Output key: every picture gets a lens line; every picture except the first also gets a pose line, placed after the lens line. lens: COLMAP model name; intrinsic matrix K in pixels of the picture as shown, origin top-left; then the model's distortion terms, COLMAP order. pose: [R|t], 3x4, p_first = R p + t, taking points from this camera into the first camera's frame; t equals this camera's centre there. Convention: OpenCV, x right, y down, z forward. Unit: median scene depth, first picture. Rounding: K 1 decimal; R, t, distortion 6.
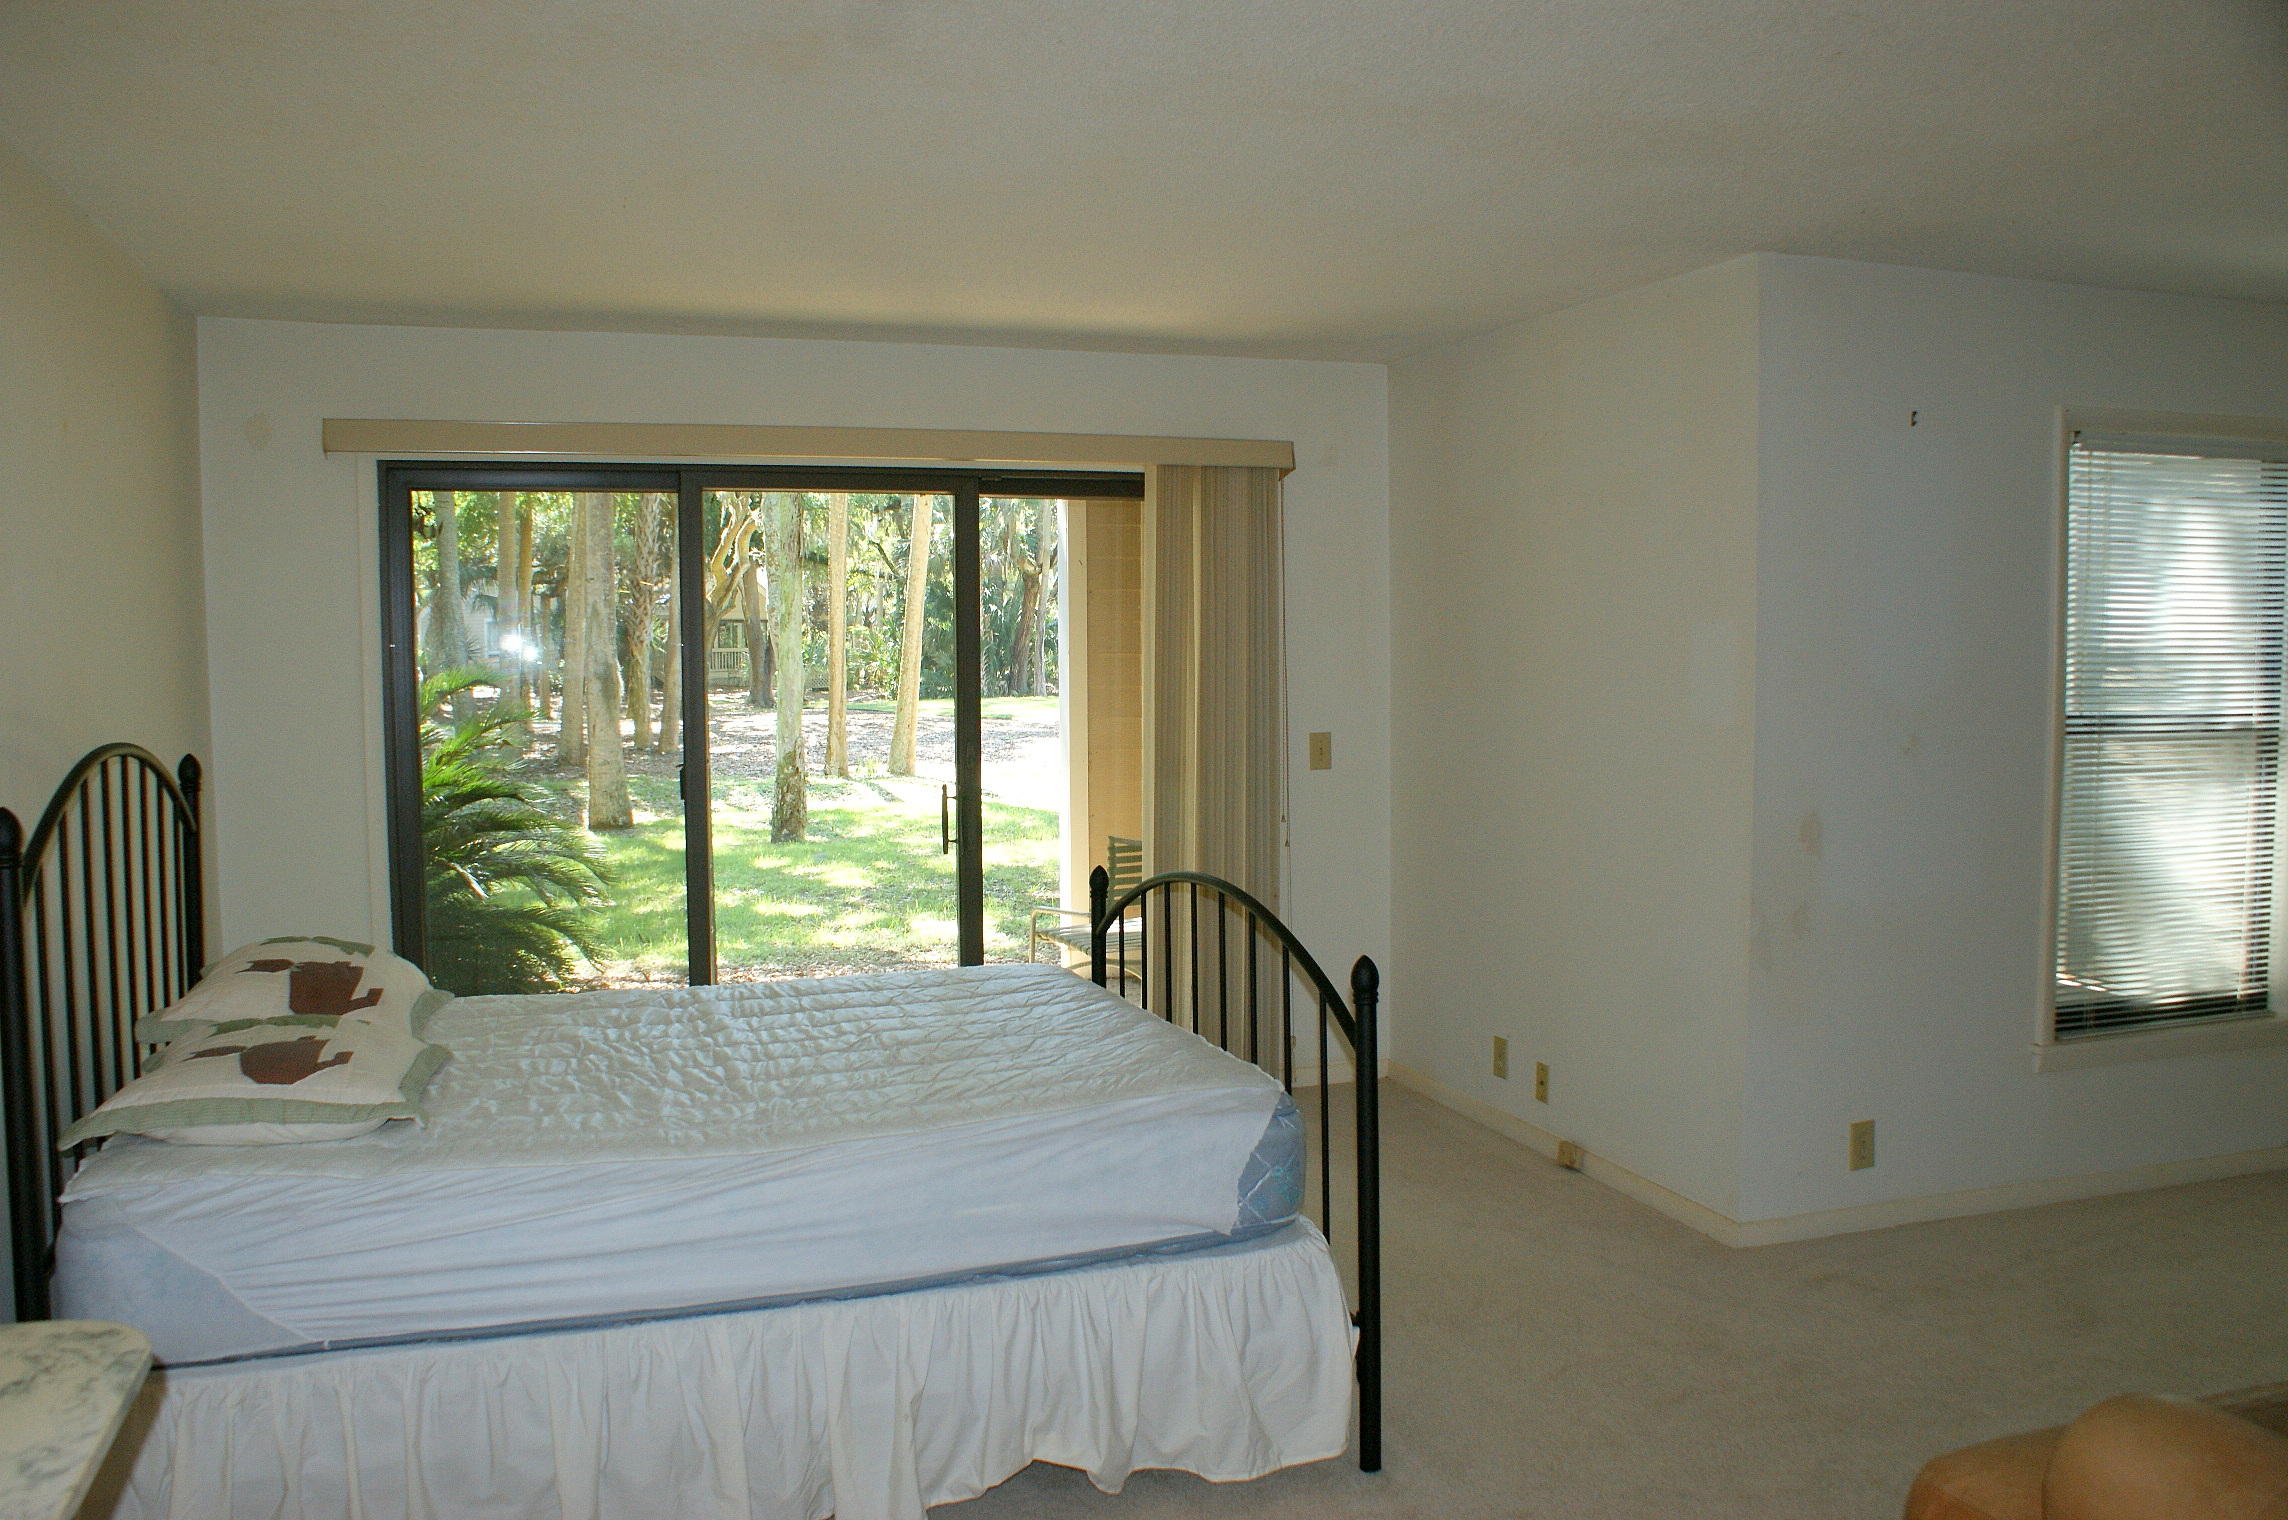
lens RADIAL K [[1855.0, 0, 1144.0], [0, 1855.0, 760.0], [0, 0, 1]] dist [-0.152437, 0.133311]
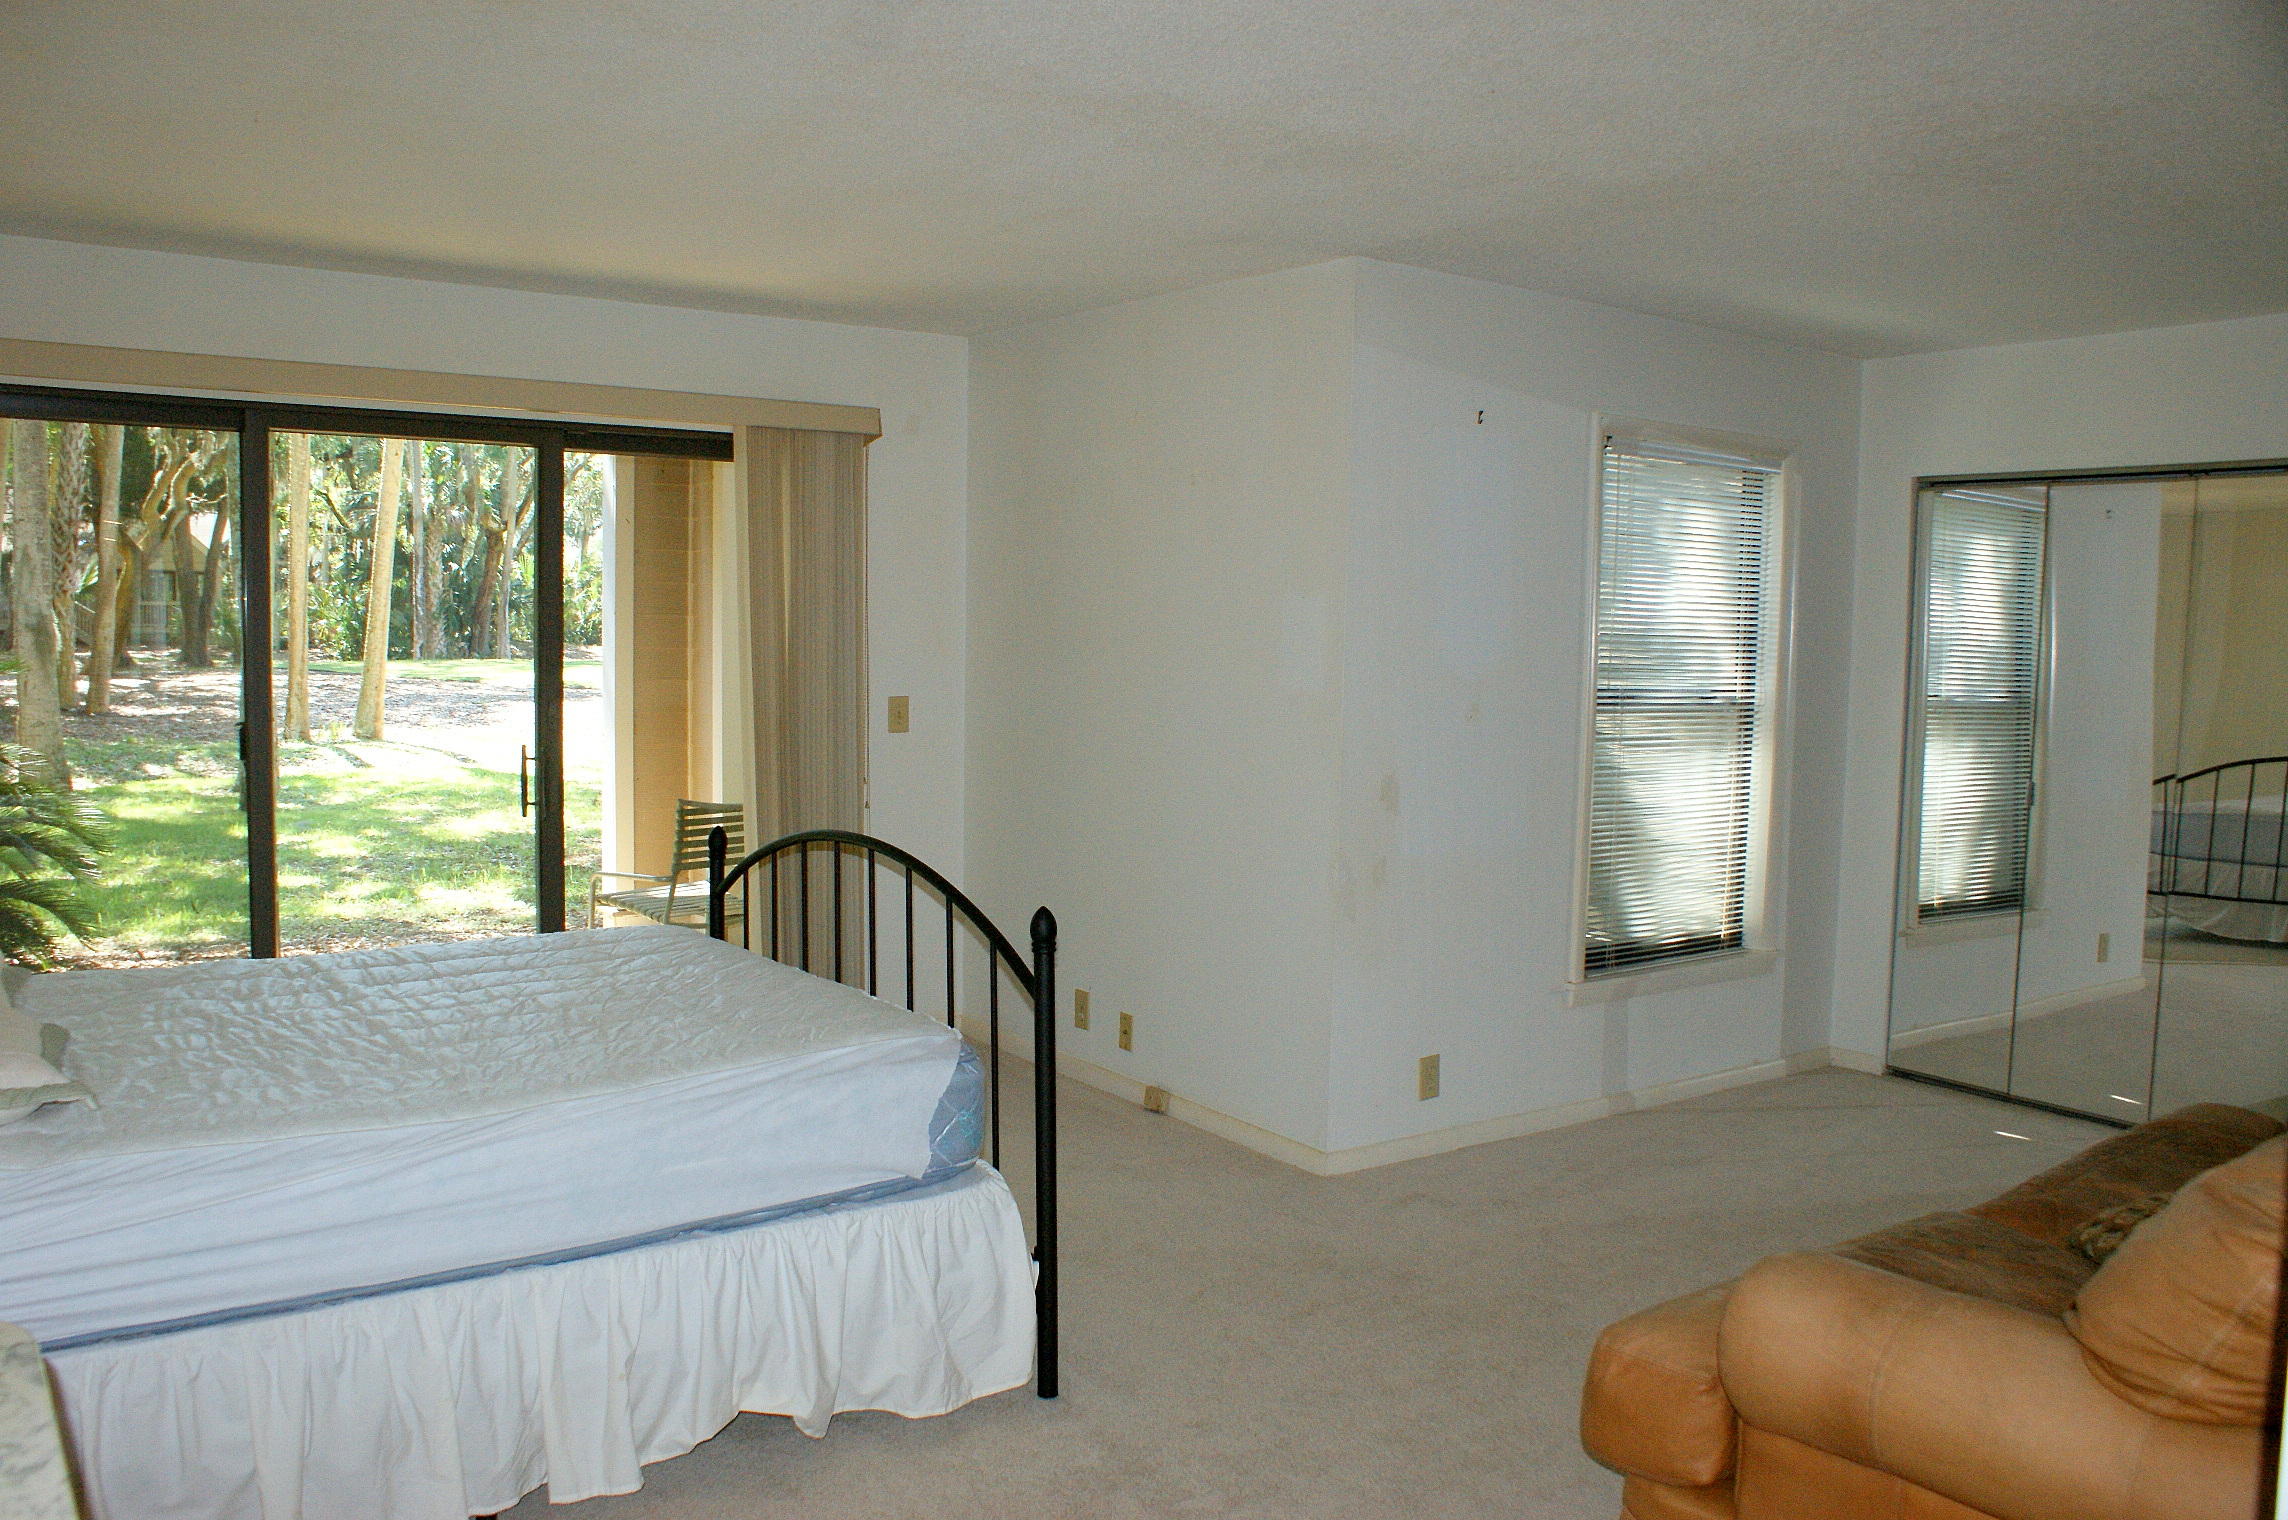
lens RADIAL K [[1855.0, 0, 1144.0], [0, 1855.0, 760.0], [0, 0, 1]] dist [-0.152437, 0.133311]
pose [[0.955814, 0.002992, 0.293957, -0.125150], [-0.007933, 0.999847, 0.015619, 0.005401], [-0.293865, -0.017261, 0.955691, -0.018163]]
